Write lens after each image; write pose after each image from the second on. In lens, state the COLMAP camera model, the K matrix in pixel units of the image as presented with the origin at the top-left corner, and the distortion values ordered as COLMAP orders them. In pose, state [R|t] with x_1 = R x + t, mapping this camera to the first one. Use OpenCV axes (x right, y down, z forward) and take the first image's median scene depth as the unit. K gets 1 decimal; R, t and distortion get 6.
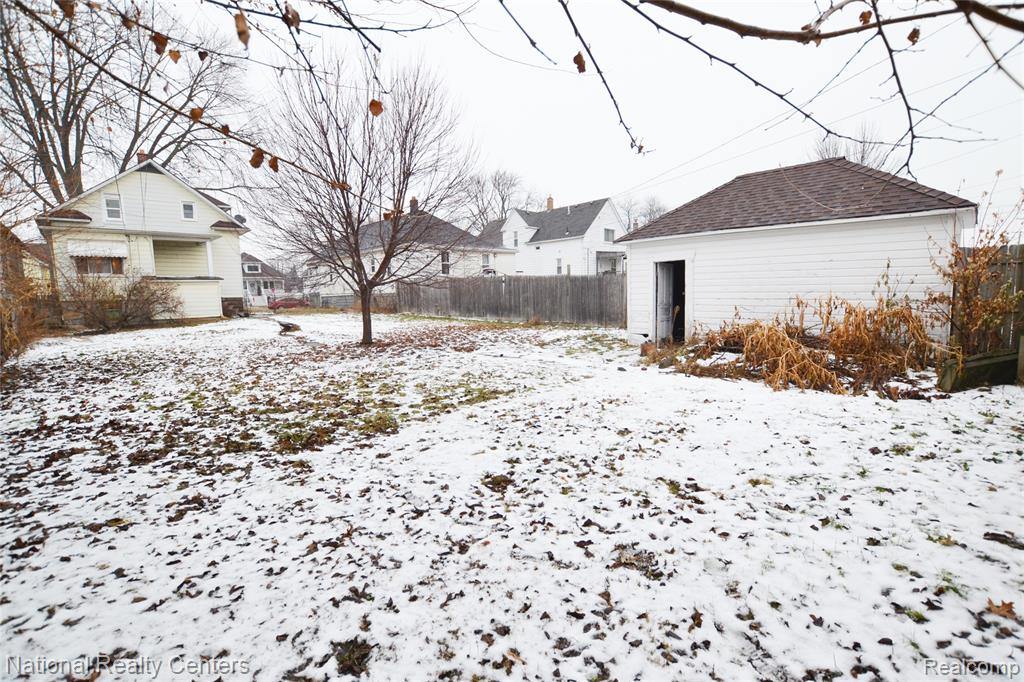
lens RADIAL K [[457.7, 0, 511.4], [0, 457.7, 344.4], [0, 0, 1]] dist [-0.026035, 0.002065]
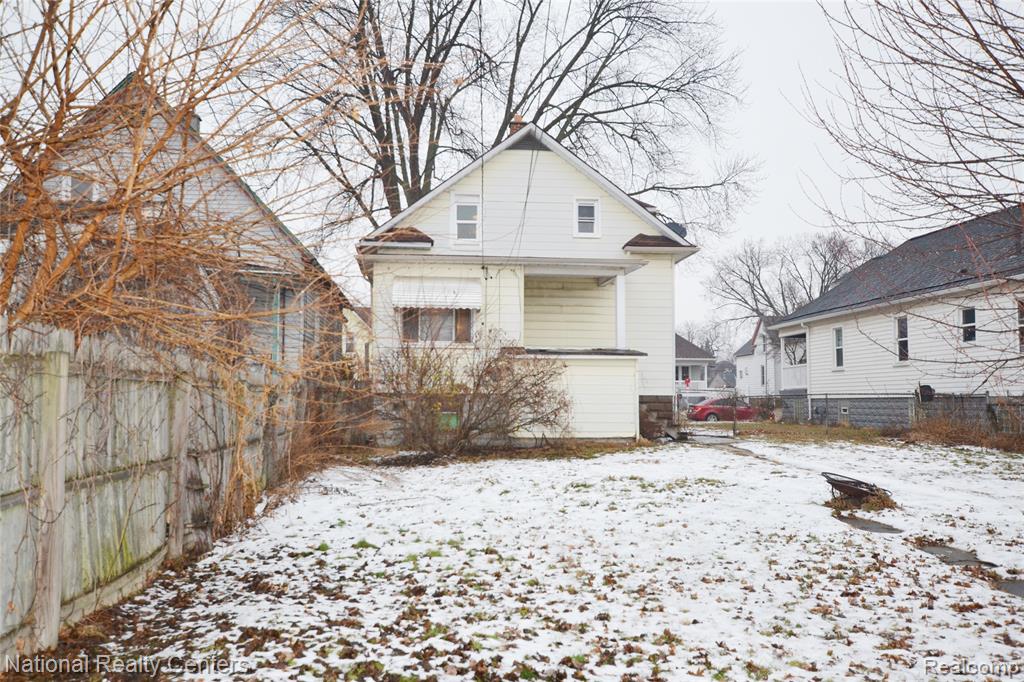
lens RADIAL K [[860.9, 0, 512.6], [0, 860.9, 340.9], [0, 0, 1]] dist [-0.018782, -0.001648]
pose [[0.793664, -0.011632, -0.608245, -0.227298], [-0.092419, 0.985908, -0.139446, -0.027087], [0.601295, 0.166886, 0.781405, 0.258415]]
